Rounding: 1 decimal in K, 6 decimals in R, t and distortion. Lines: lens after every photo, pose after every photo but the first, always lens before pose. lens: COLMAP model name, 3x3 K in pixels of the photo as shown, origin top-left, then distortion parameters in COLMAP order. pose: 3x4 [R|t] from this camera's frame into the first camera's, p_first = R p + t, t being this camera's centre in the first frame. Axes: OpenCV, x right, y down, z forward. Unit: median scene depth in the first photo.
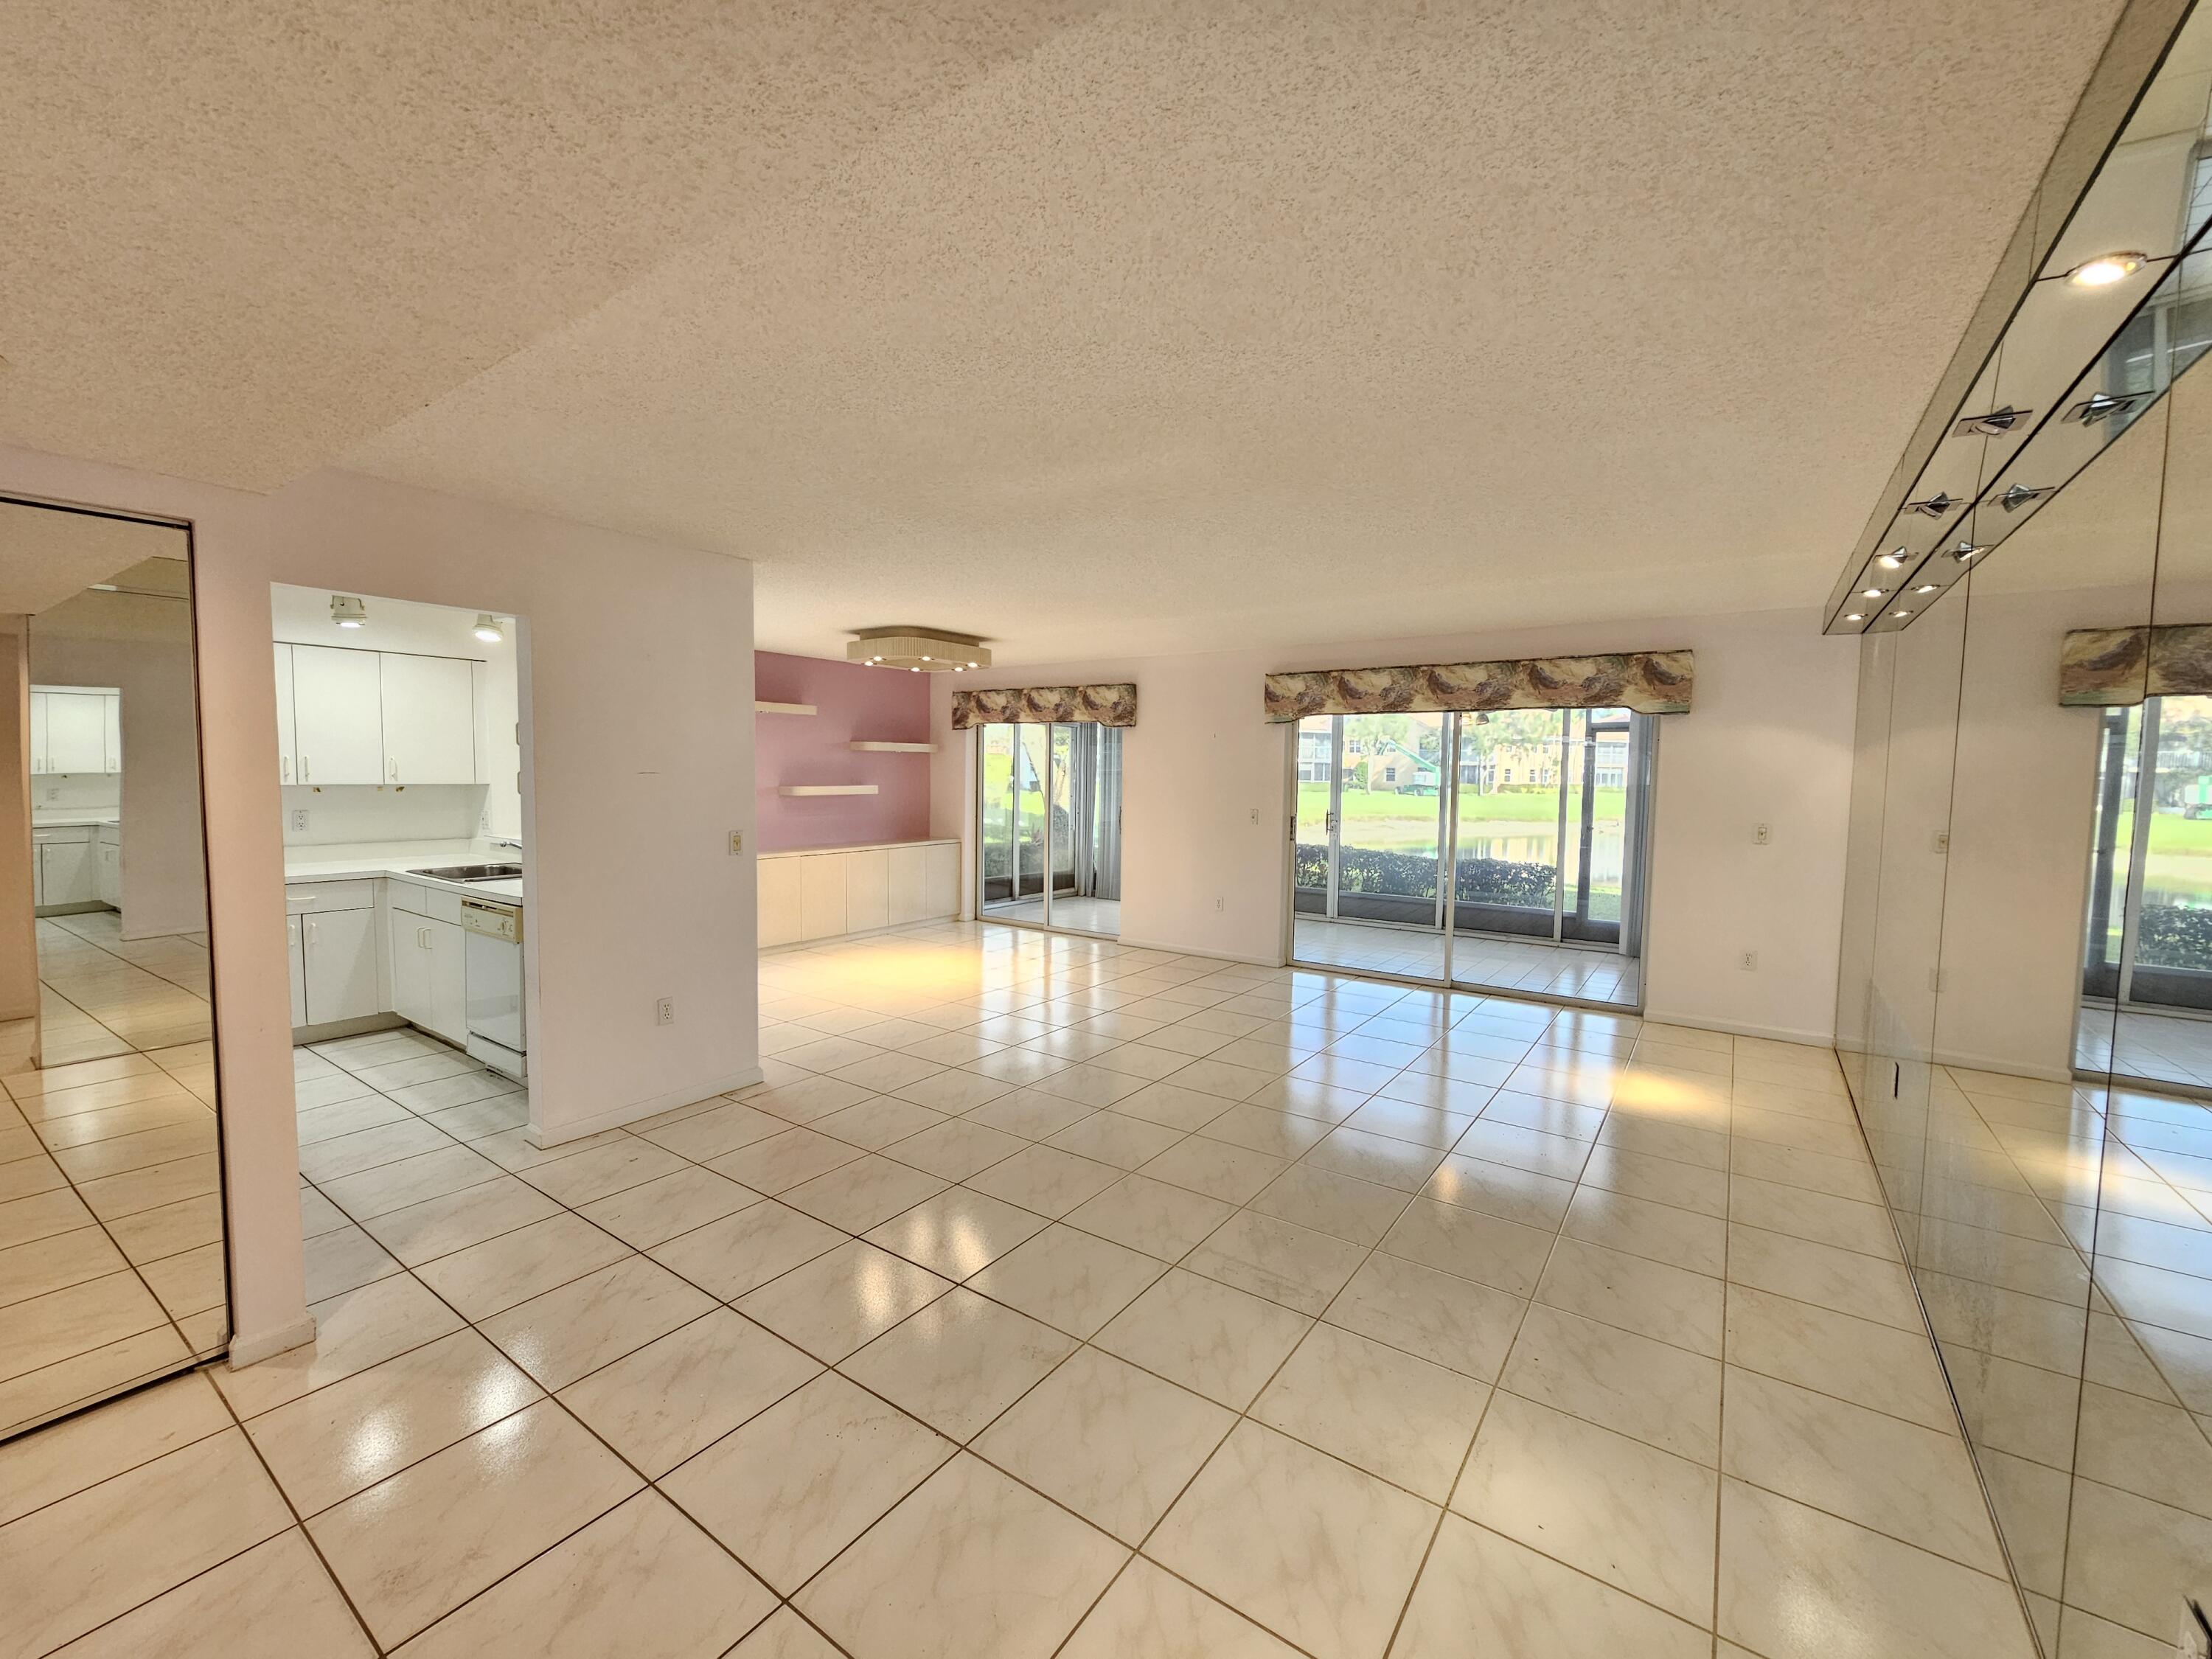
lens RADIAL K [[898.6, 0, 1095.8], [0, 898.6, 831.8], [0, 0, 1]] dist [-0.008458, 0.000139]
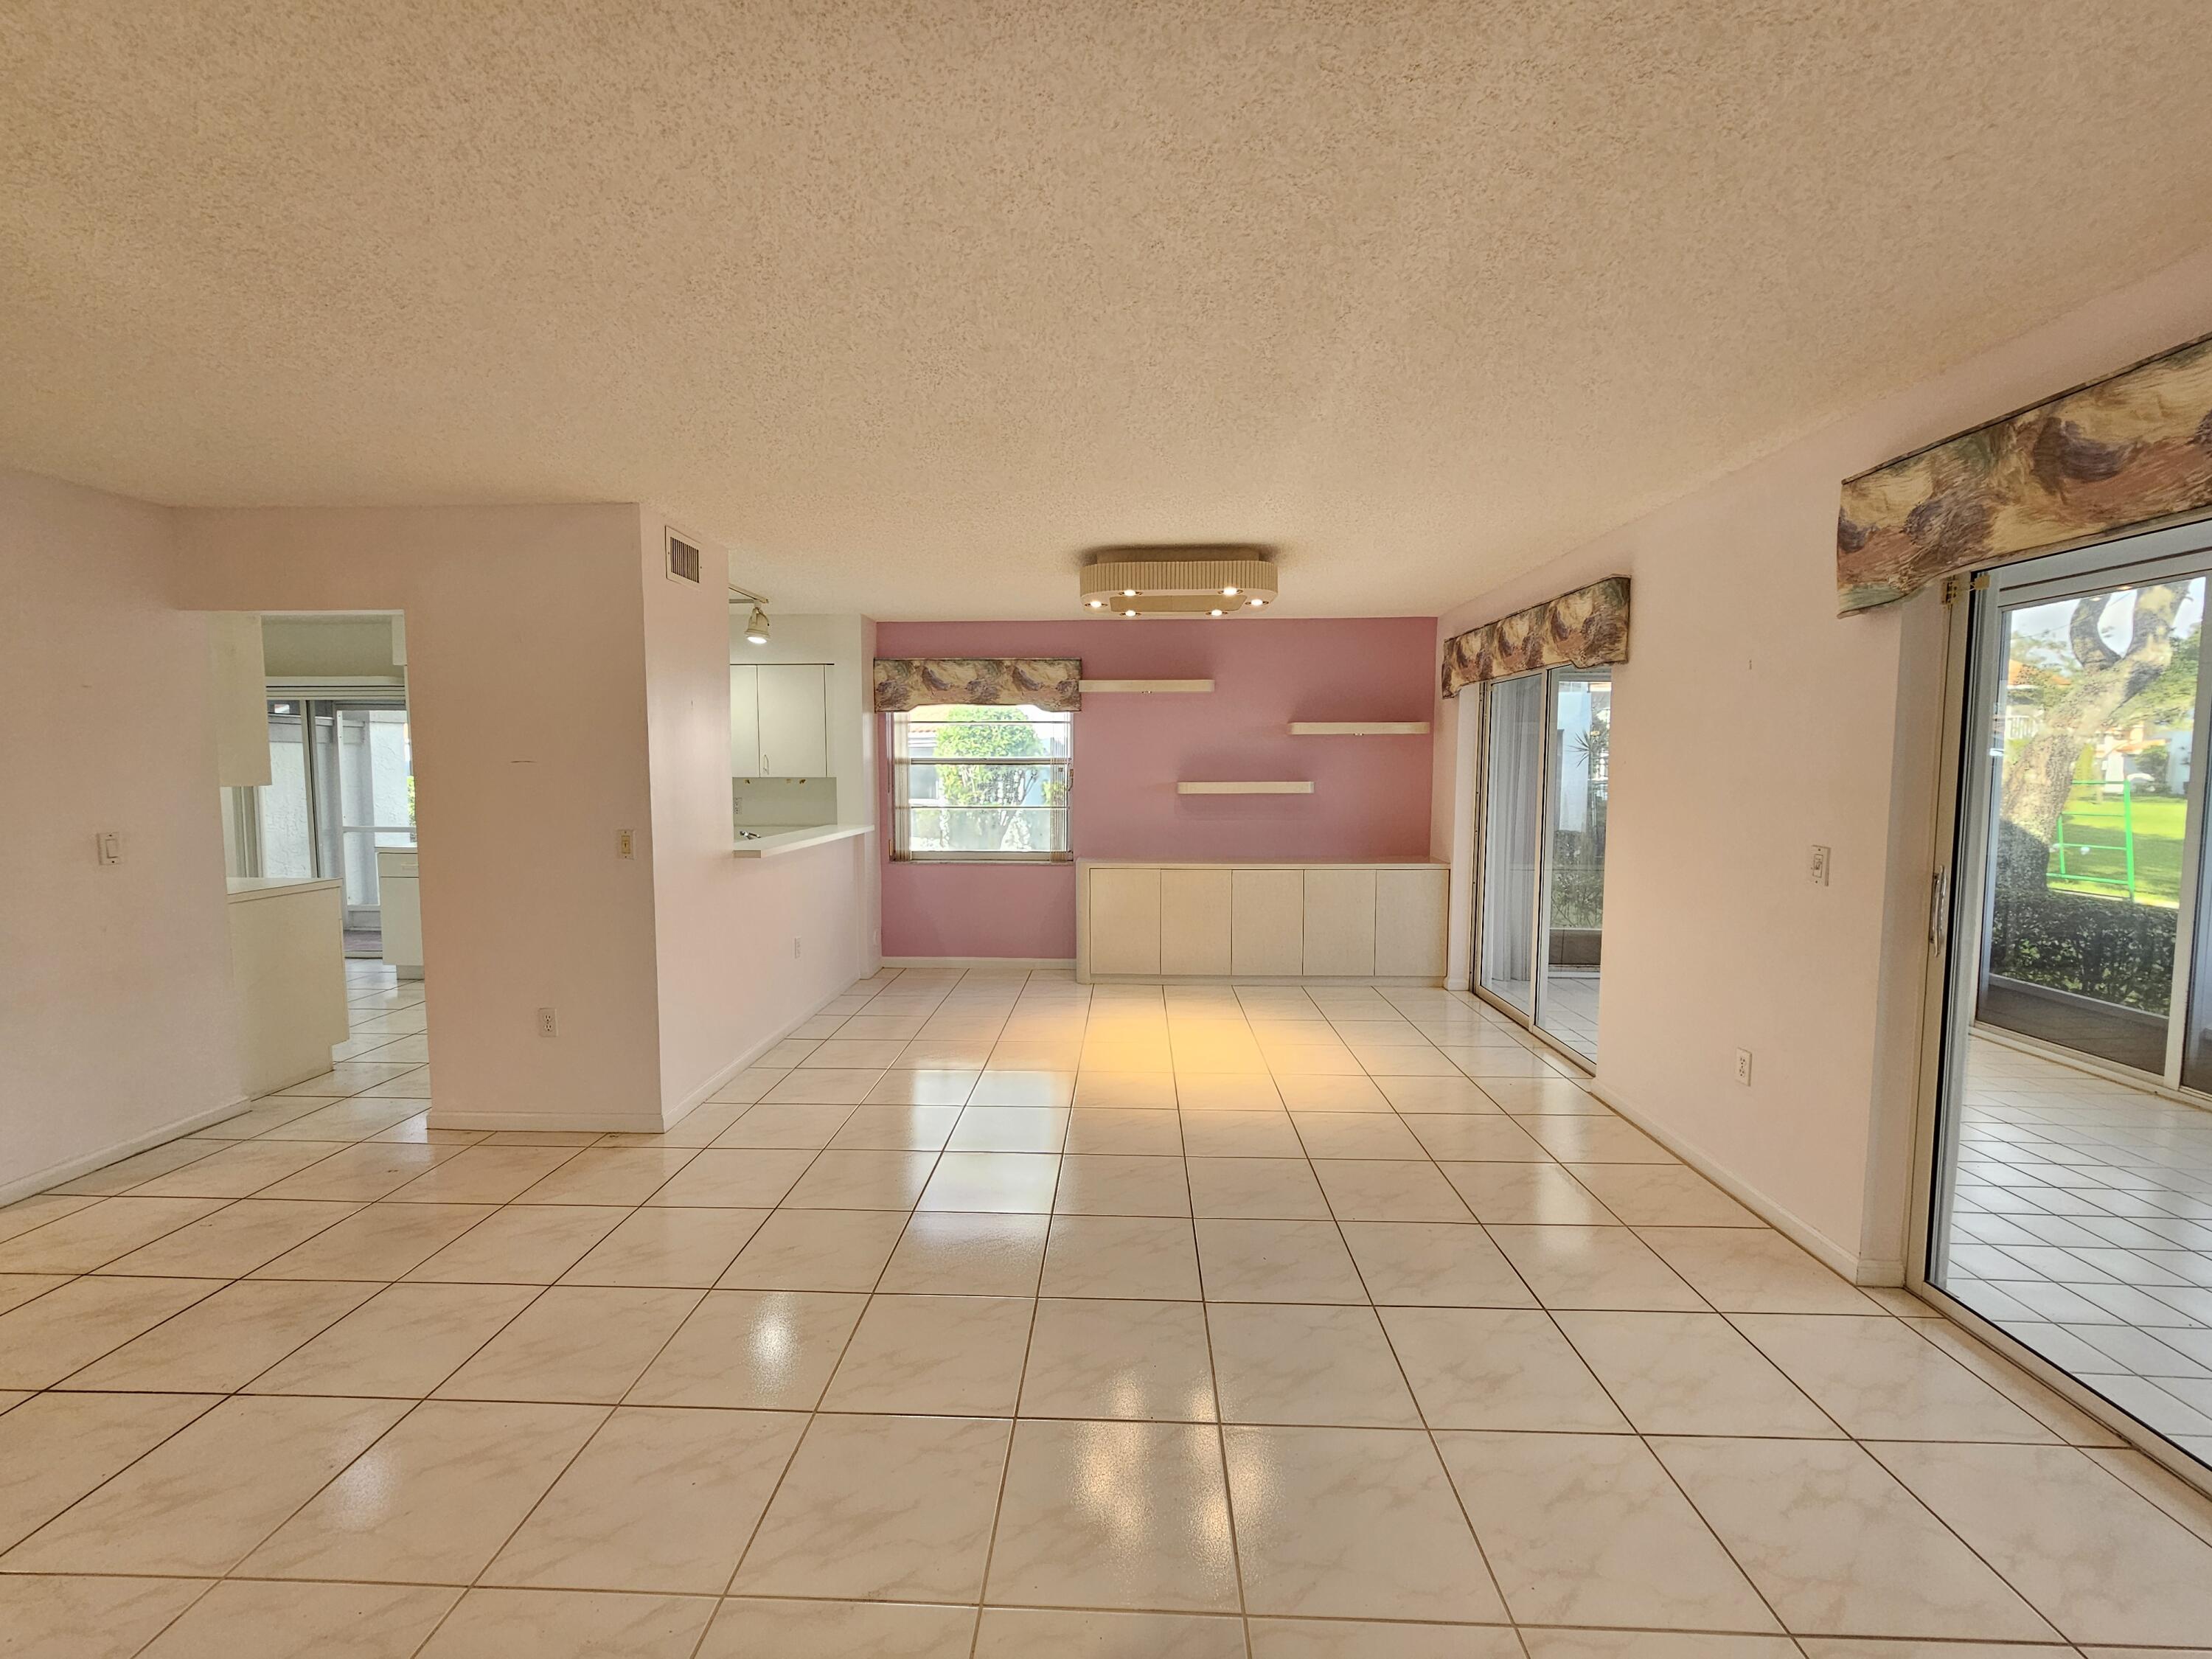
lens RADIAL K [[898.6, 0, 1103.0], [0, 898.6, 820.1], [0, 0, 1]] dist [-0.008458, 0.000139]
pose [[0.548314, 0.039157, -0.835355, 0.310865], [-0.048965, 0.998693, 0.014673, -0.025331], [0.834838, 0.032858, 0.549514, 0.510497]]
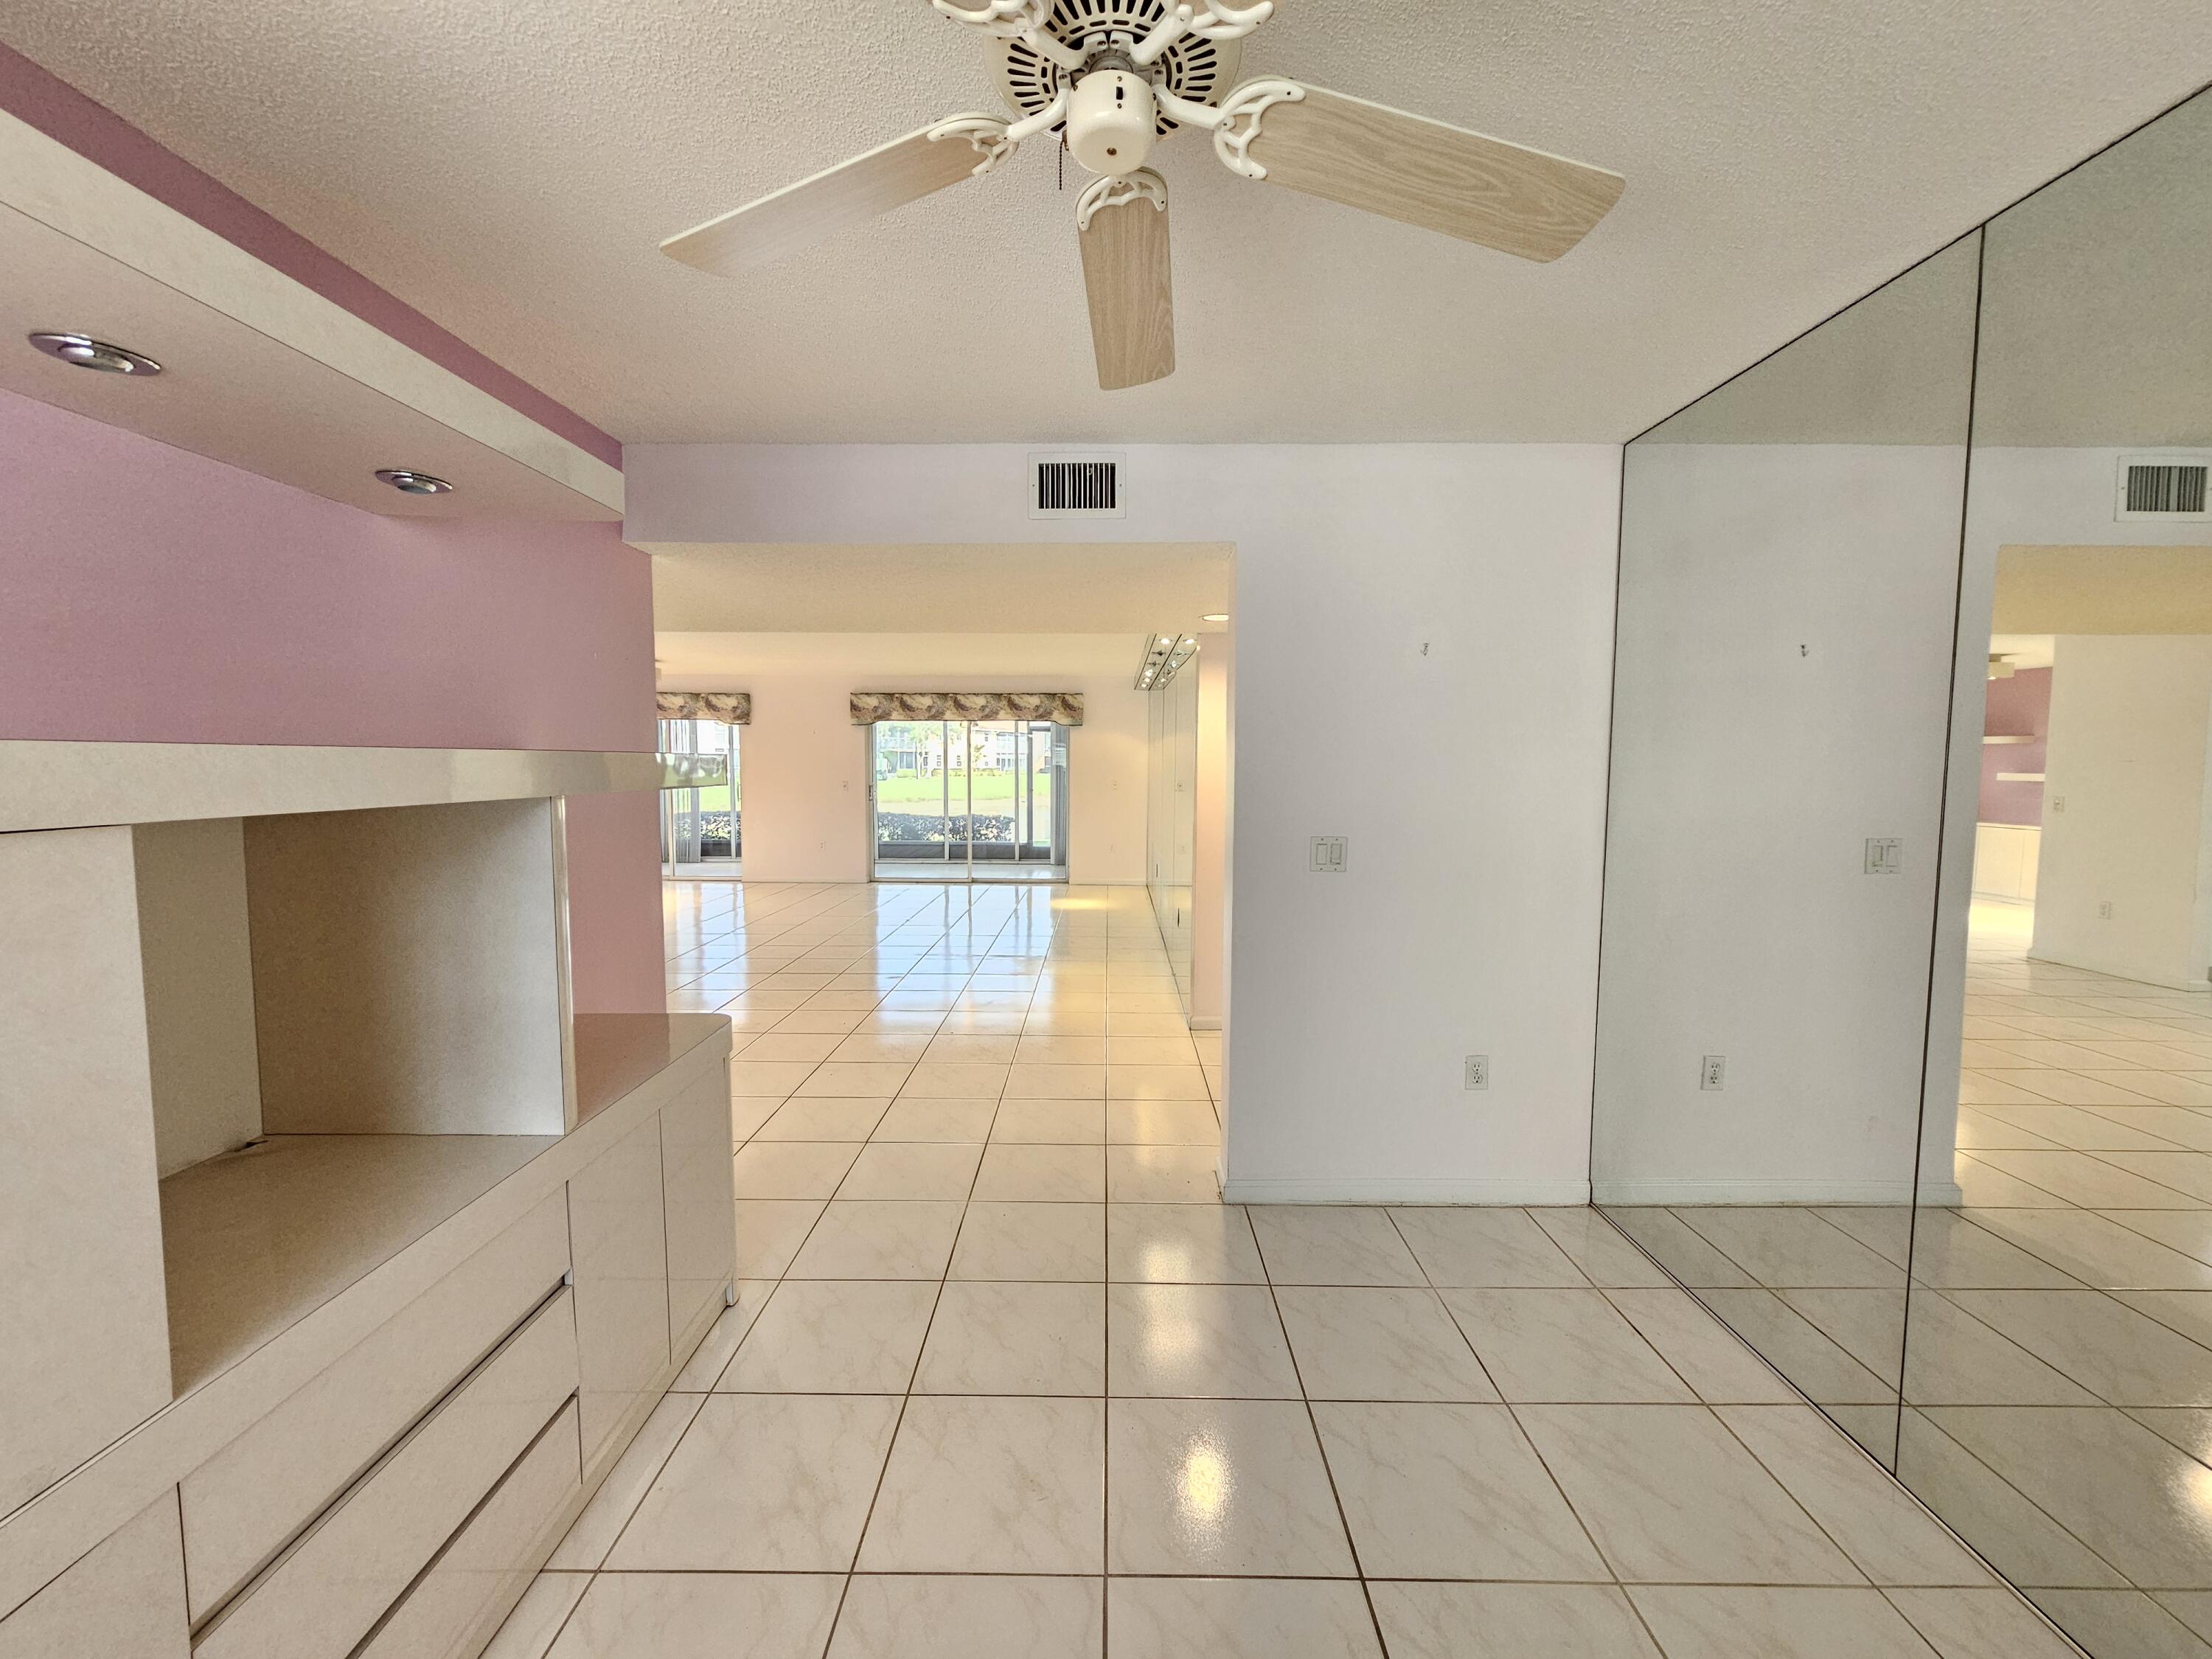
lens RADIAL K [[898.6, 0, 1097.4], [0, 898.6, 833.7], [0, 0, 1]] dist [-0.008458, 0.000139]
pose [[0.818935, -0.052214, 0.571506, -0.331861], [0.042733, 0.998636, 0.030003, 0.034916], [-0.572293, -0.000148, 0.820049, -0.470646]]
